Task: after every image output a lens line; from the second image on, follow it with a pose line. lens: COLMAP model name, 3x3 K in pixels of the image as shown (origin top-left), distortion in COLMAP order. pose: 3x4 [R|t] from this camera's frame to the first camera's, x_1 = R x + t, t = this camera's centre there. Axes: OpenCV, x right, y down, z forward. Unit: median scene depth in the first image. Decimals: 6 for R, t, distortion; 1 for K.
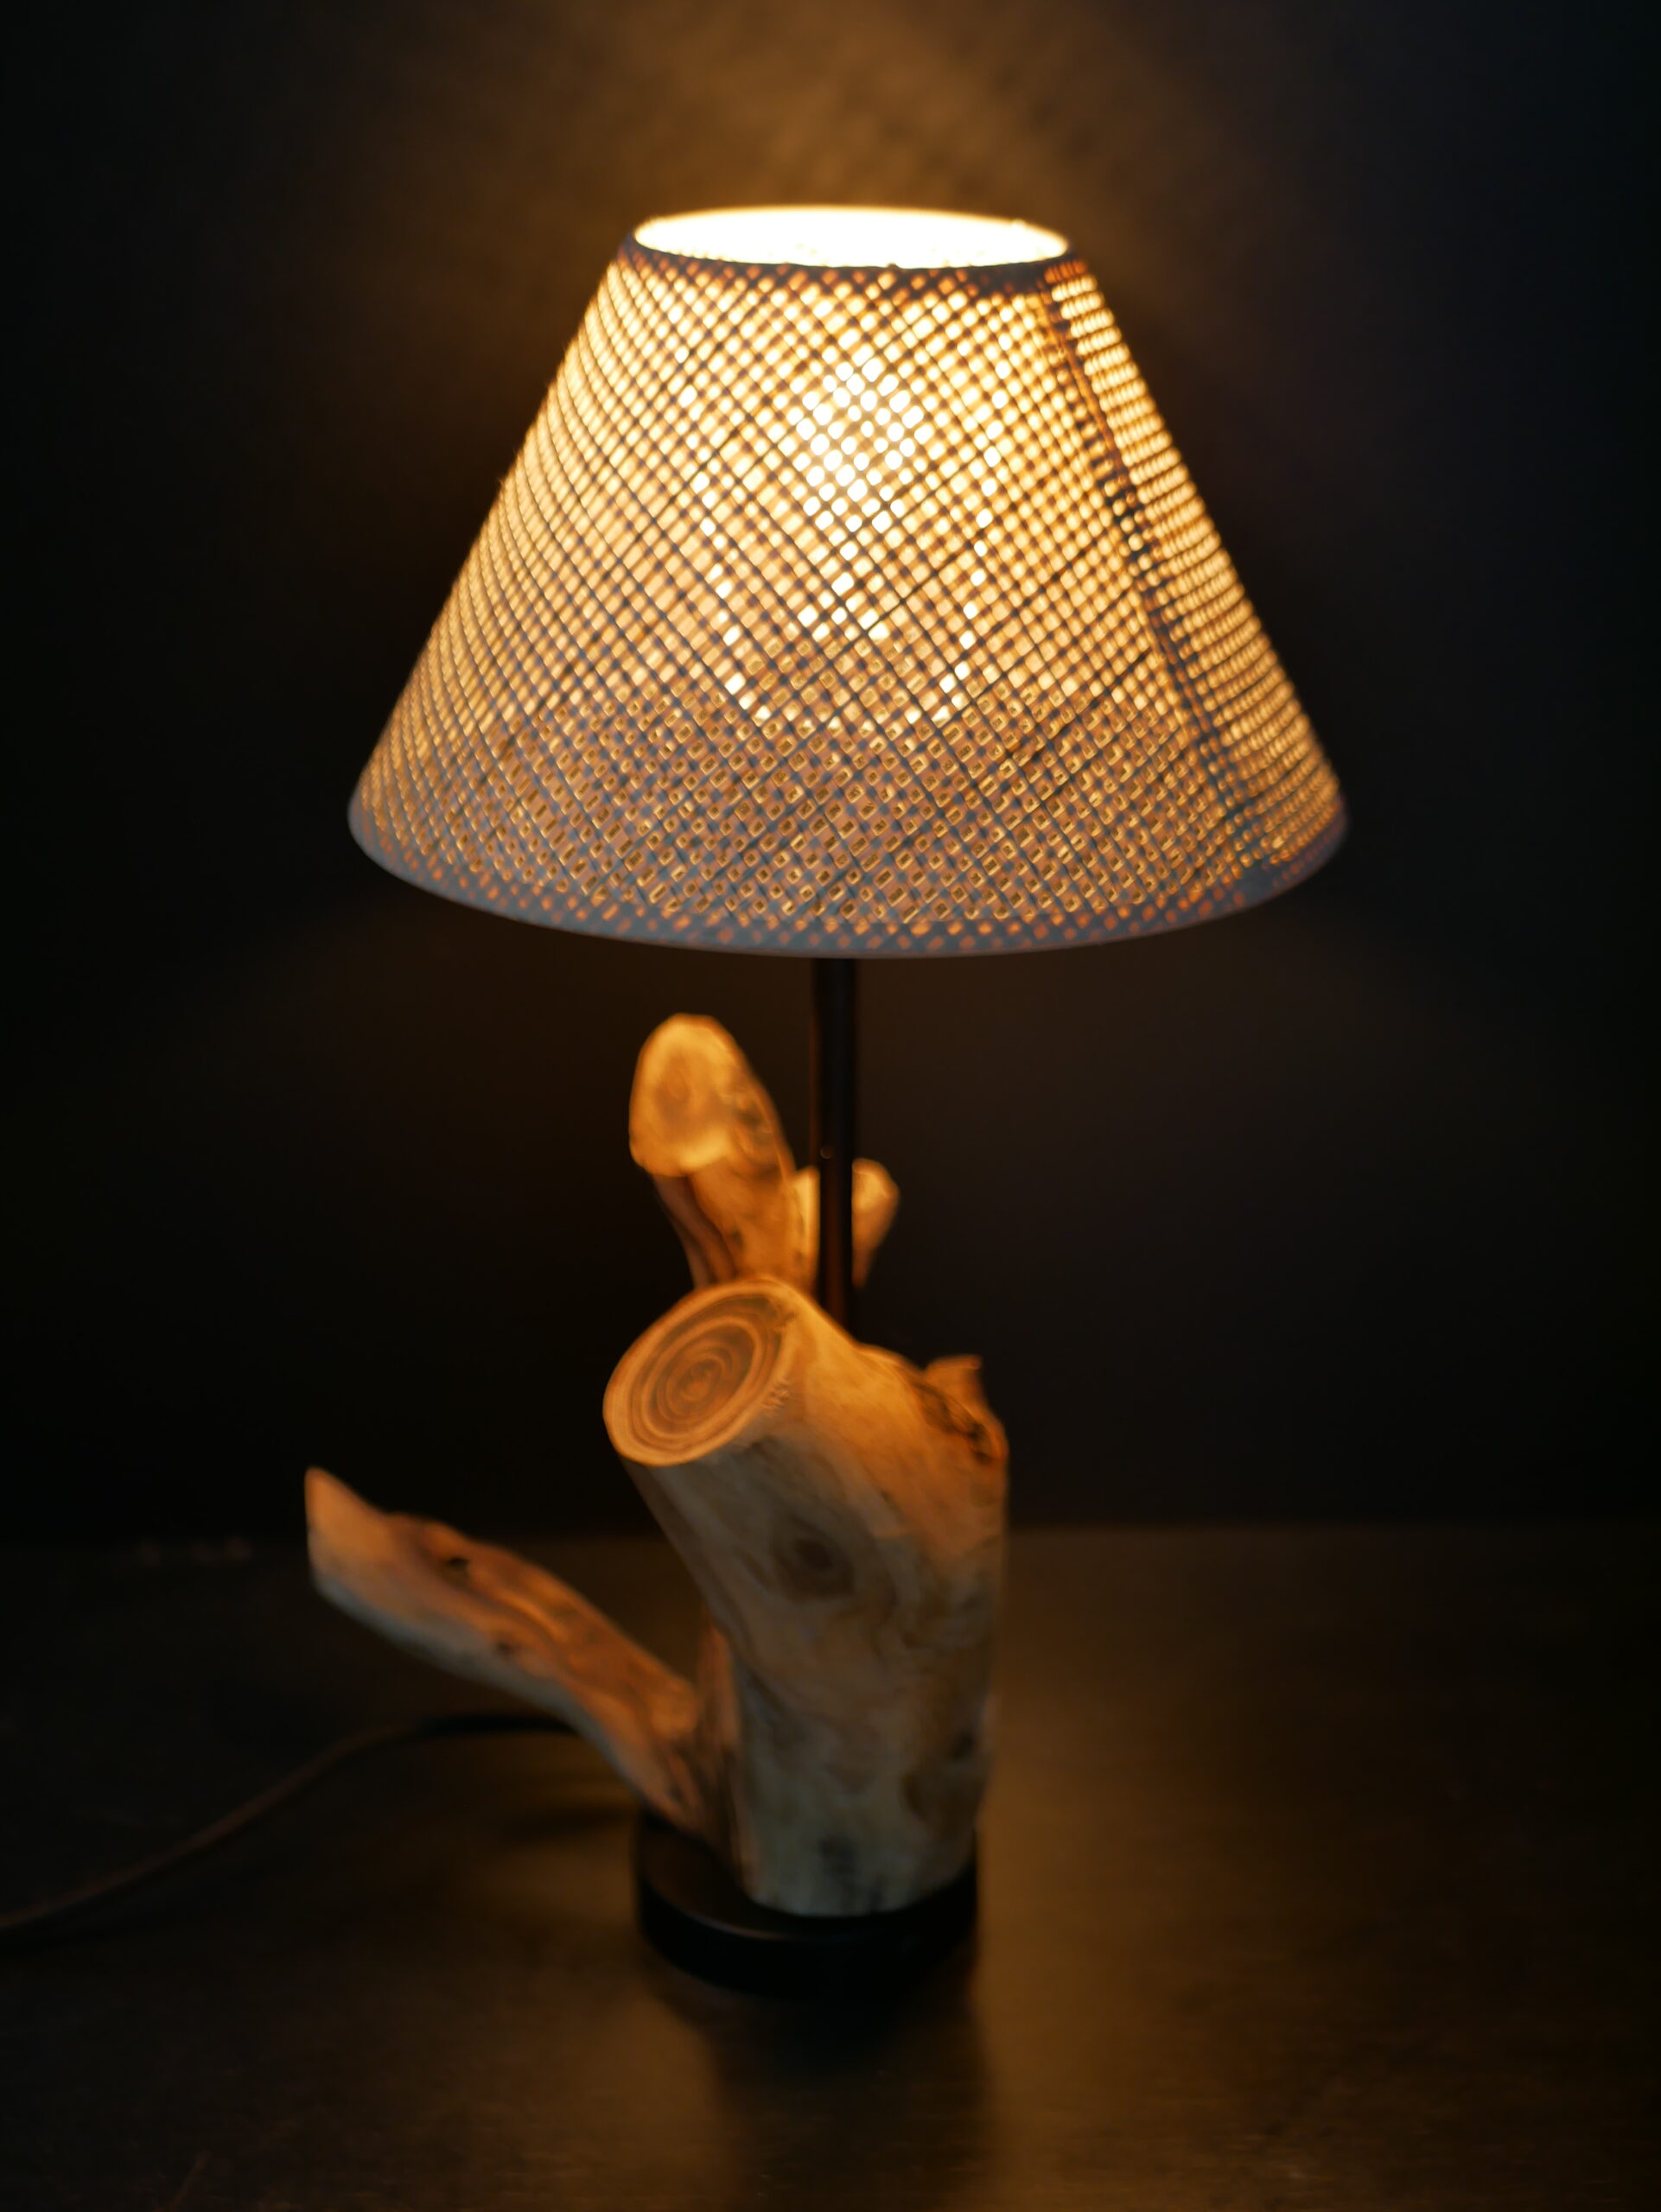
lens RADIAL K [[3310.9, 0, 830.5], [0, 3310.9, 1106.0], [0, 0, 1]] dist [-0.023008, 0.012937]
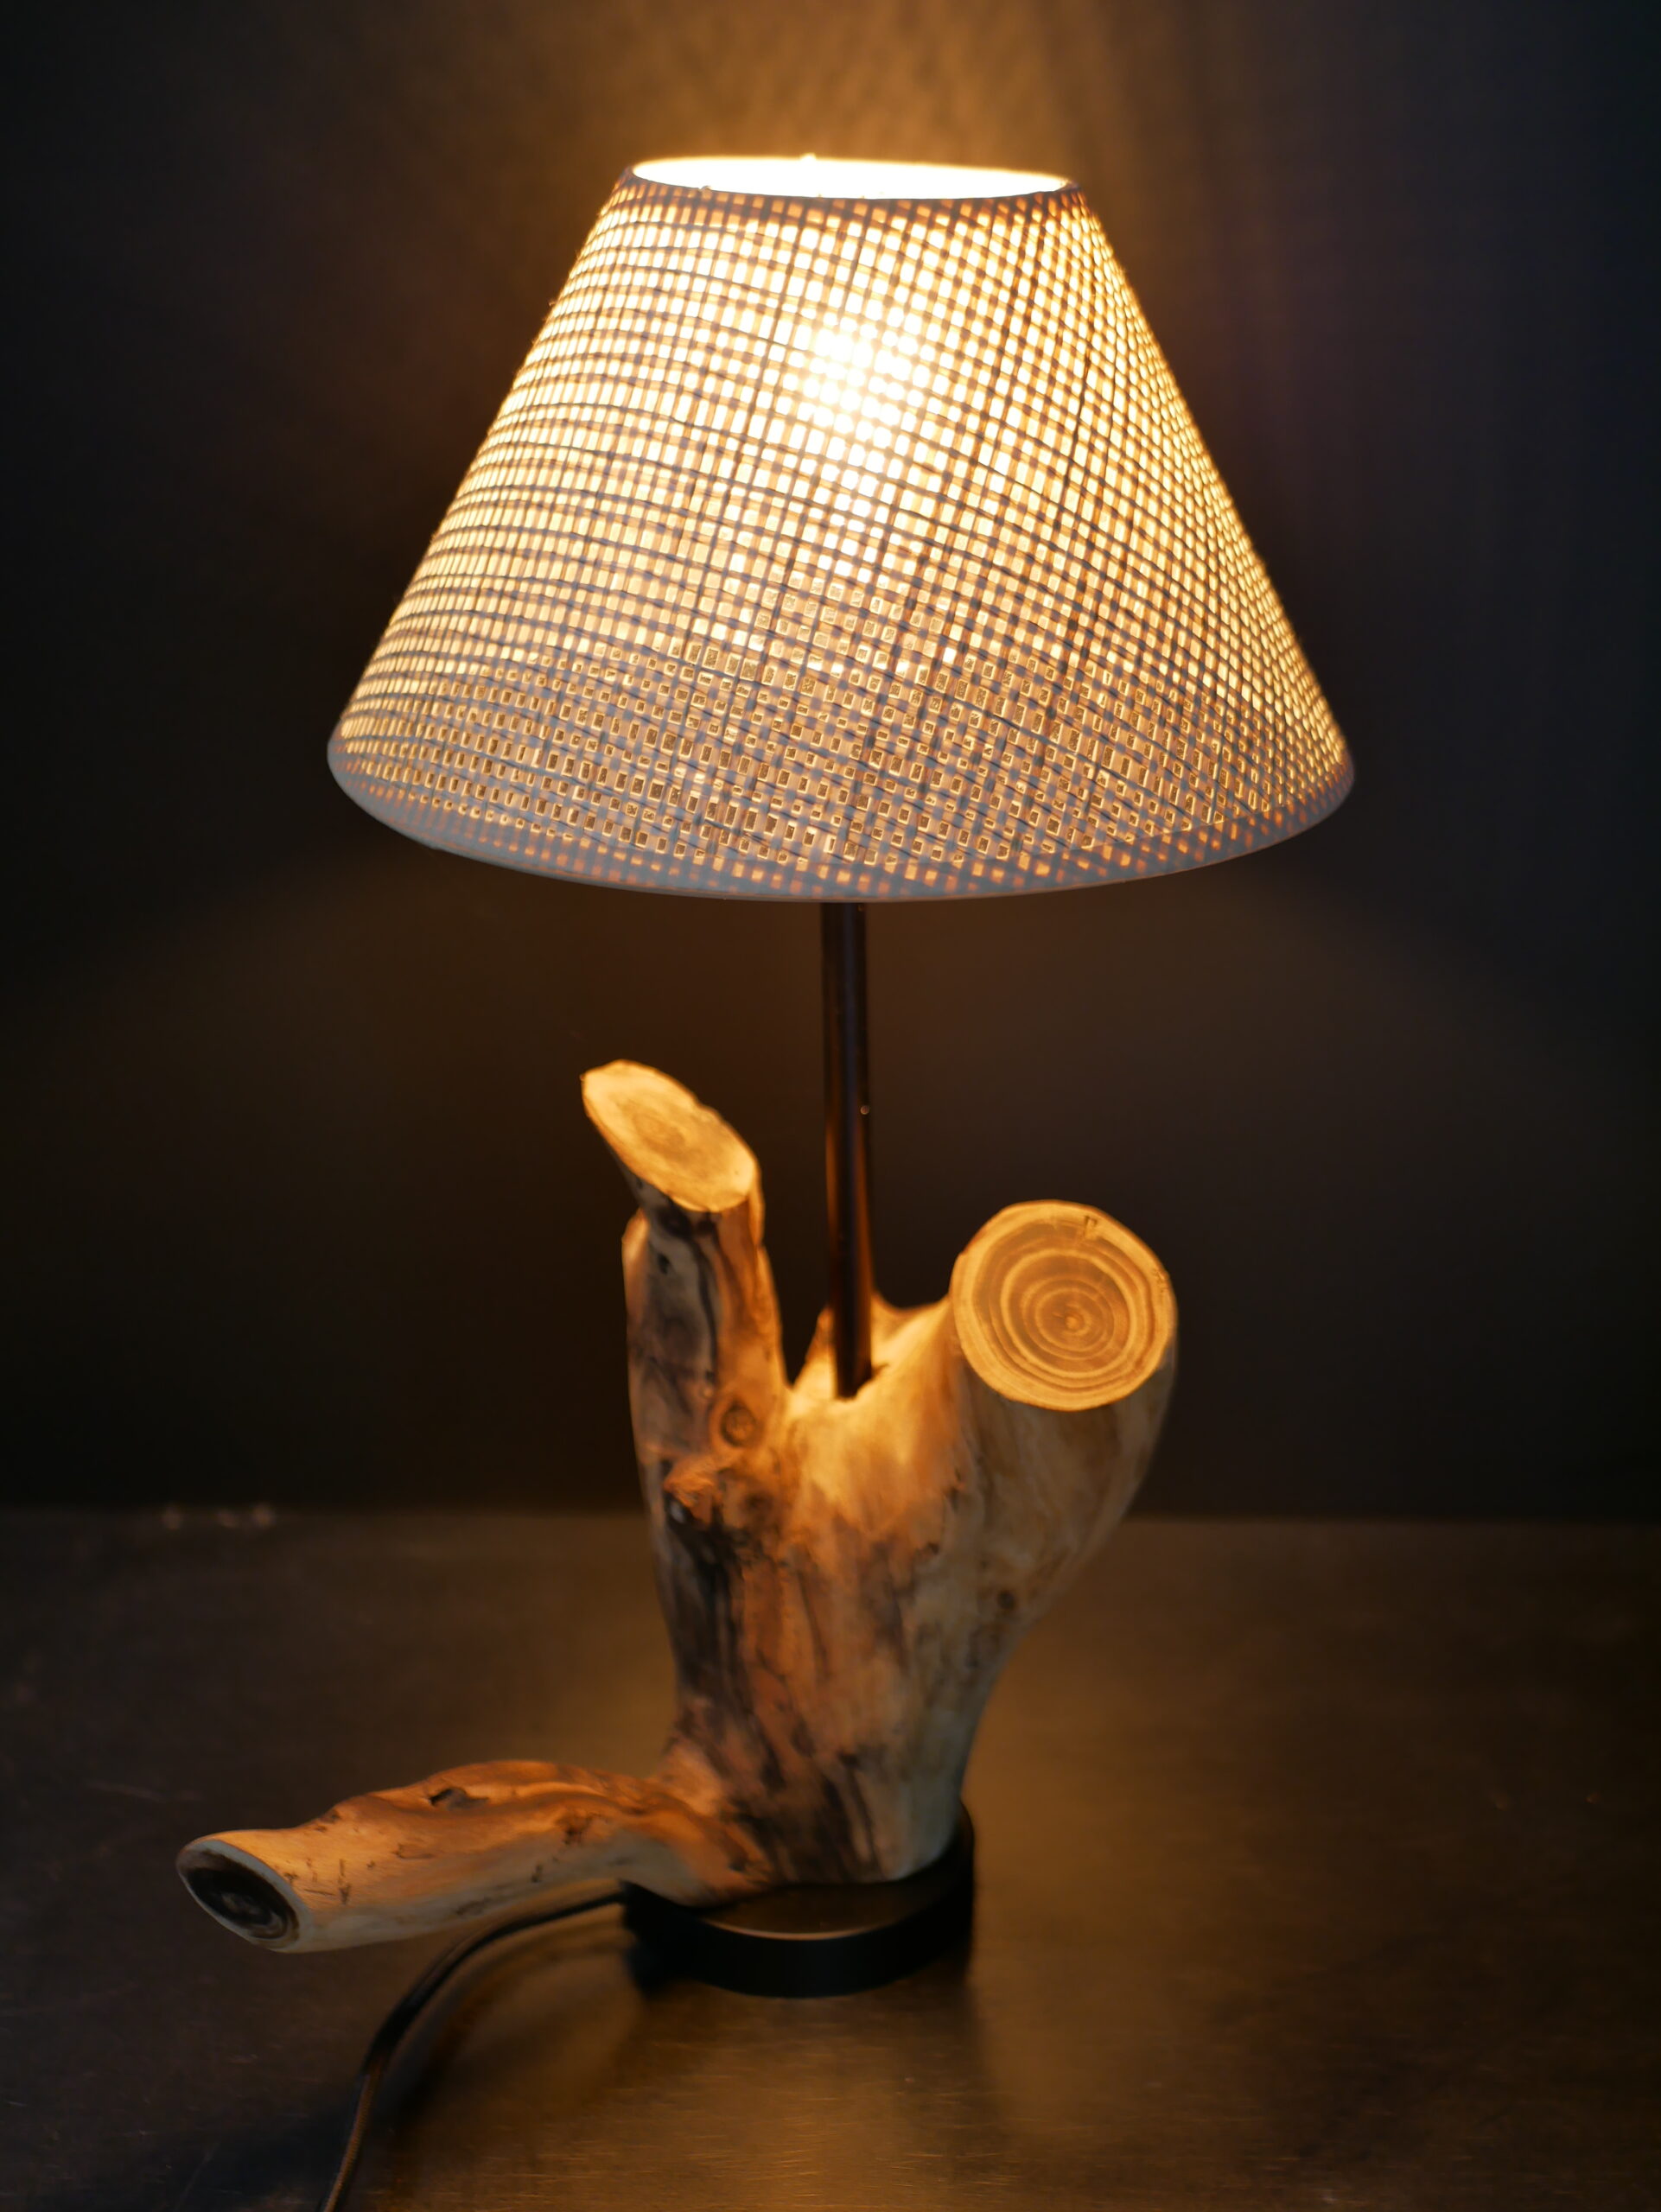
lens RADIAL K [[3310.9, 0, 830.5], [0, 3310.9, 1106.0], [0, 0, 1]] dist [-0.023008, 0.012937]
pose [[0.369996, -0.332126, 0.867638, -1.002640], [0.328194, 0.920426, 0.212378, -0.233255], [-0.869133, 0.206174, 0.449556, 0.659069]]
